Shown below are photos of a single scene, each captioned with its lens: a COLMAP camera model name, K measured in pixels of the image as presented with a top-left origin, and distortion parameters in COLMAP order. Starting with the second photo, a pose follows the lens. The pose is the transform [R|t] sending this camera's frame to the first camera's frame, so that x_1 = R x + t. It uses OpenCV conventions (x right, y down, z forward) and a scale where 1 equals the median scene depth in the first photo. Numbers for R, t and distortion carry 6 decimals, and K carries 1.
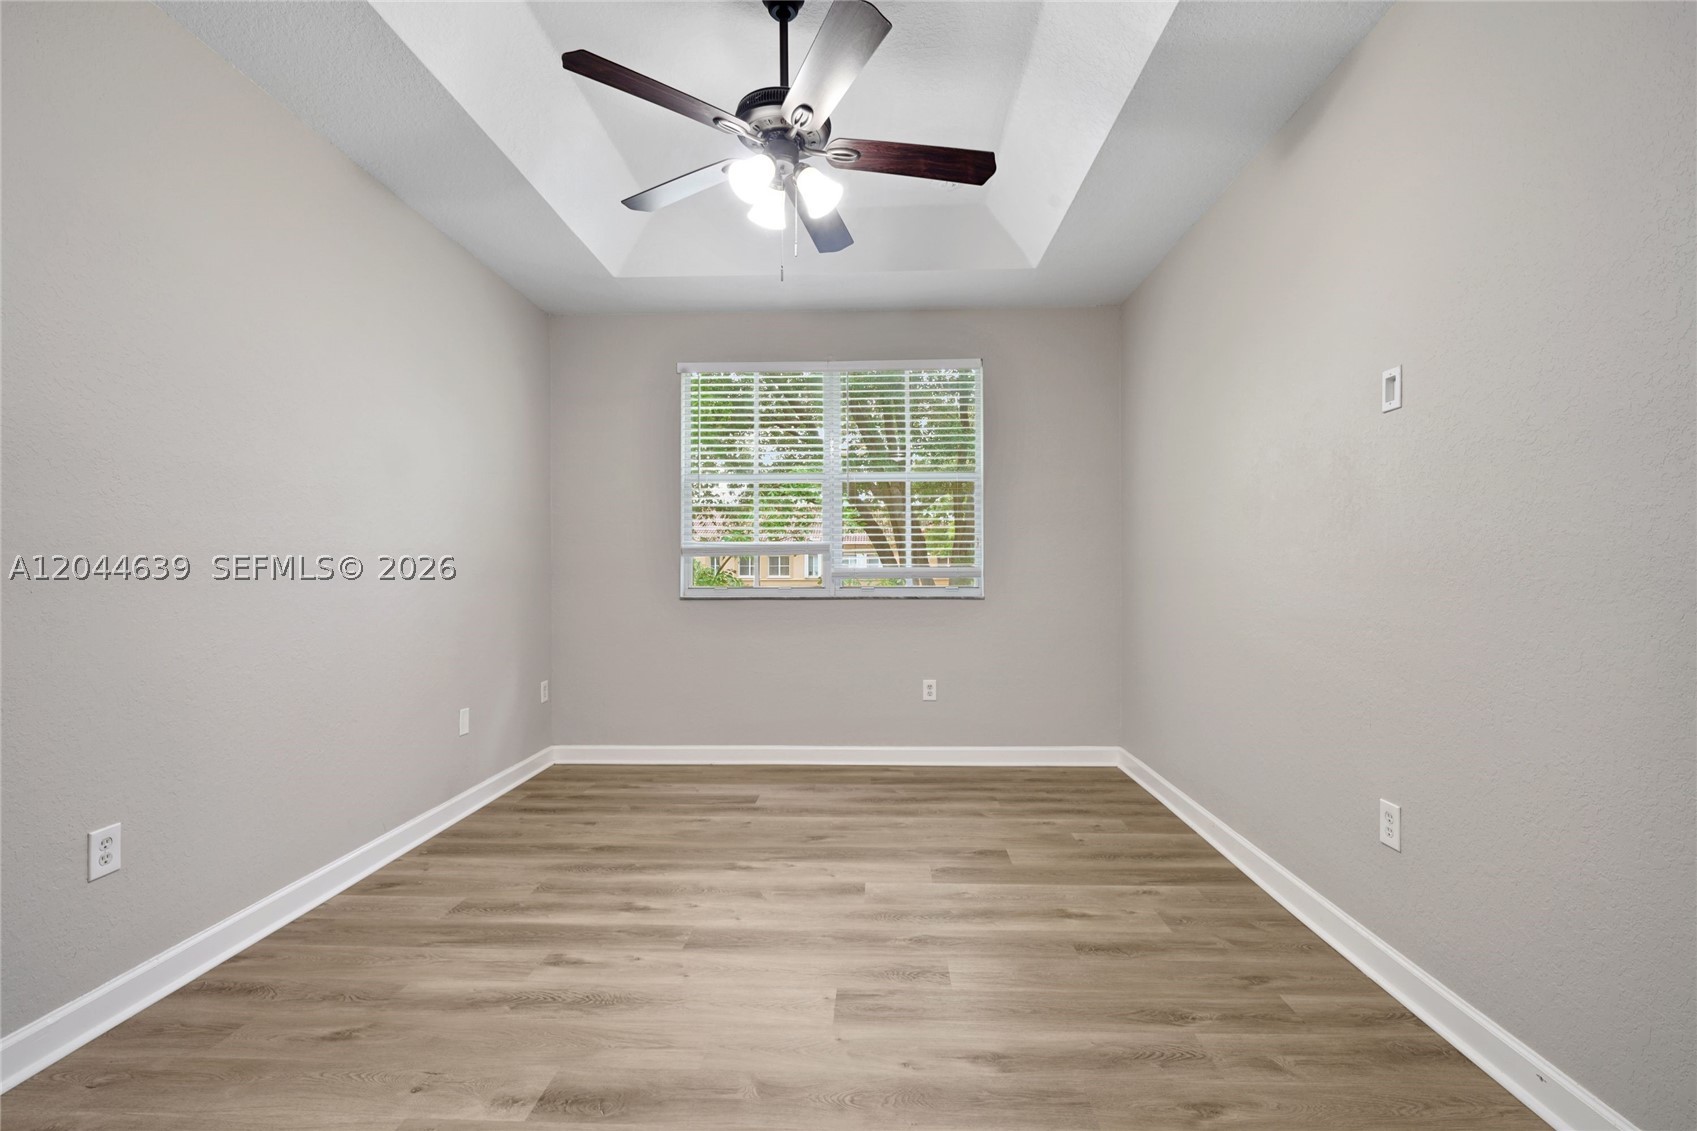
lens RADIAL K [[731.1, 0, 848.5], [0, 731.1, 565.5], [0, 0, 1]] dist [-0.000412, 0.000030]
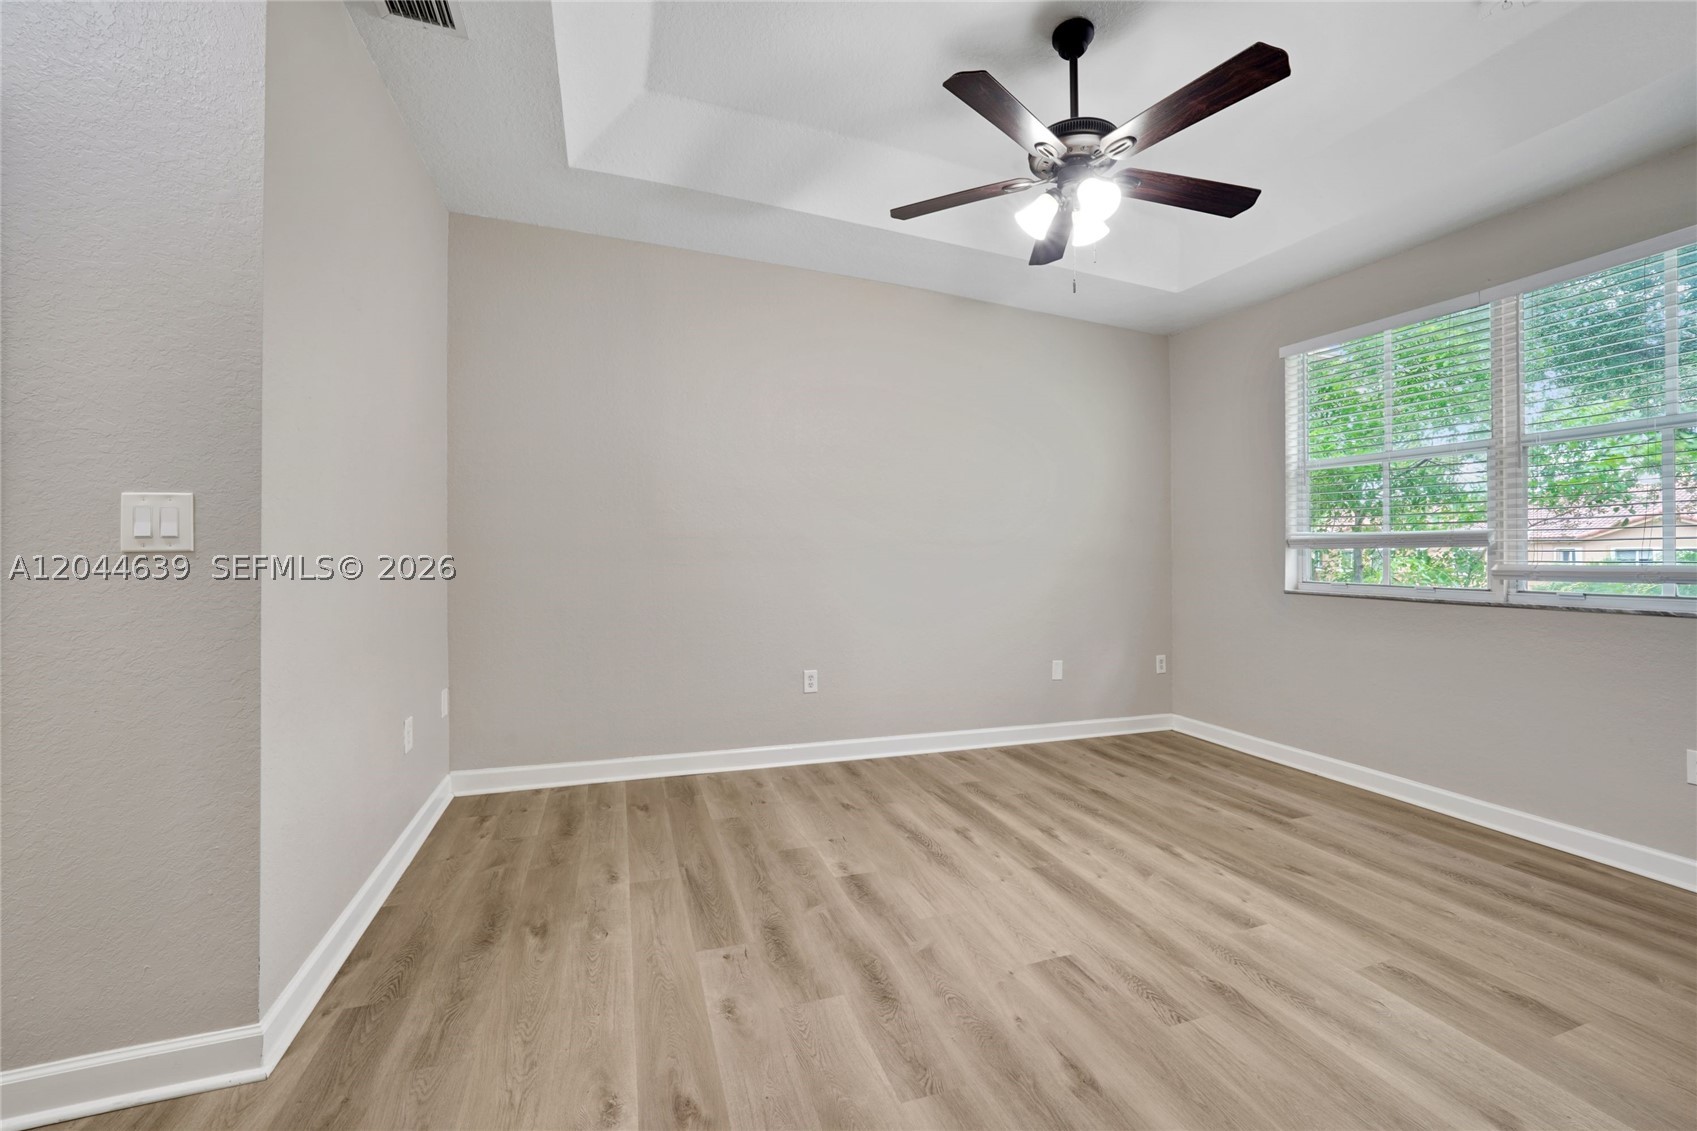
lens RADIAL K [[640.0, 0, 849.0], [0, 640.0, 549.6], [0, 0, 1]] dist [-0.043618, 0.008341]
pose [[0.375592, 0.003560, -0.926778, 0.491912], [-0.016828, 0.999854, -0.002979, 0.003261], [0.926632, 0.016715, 0.375597, 0.249672]]
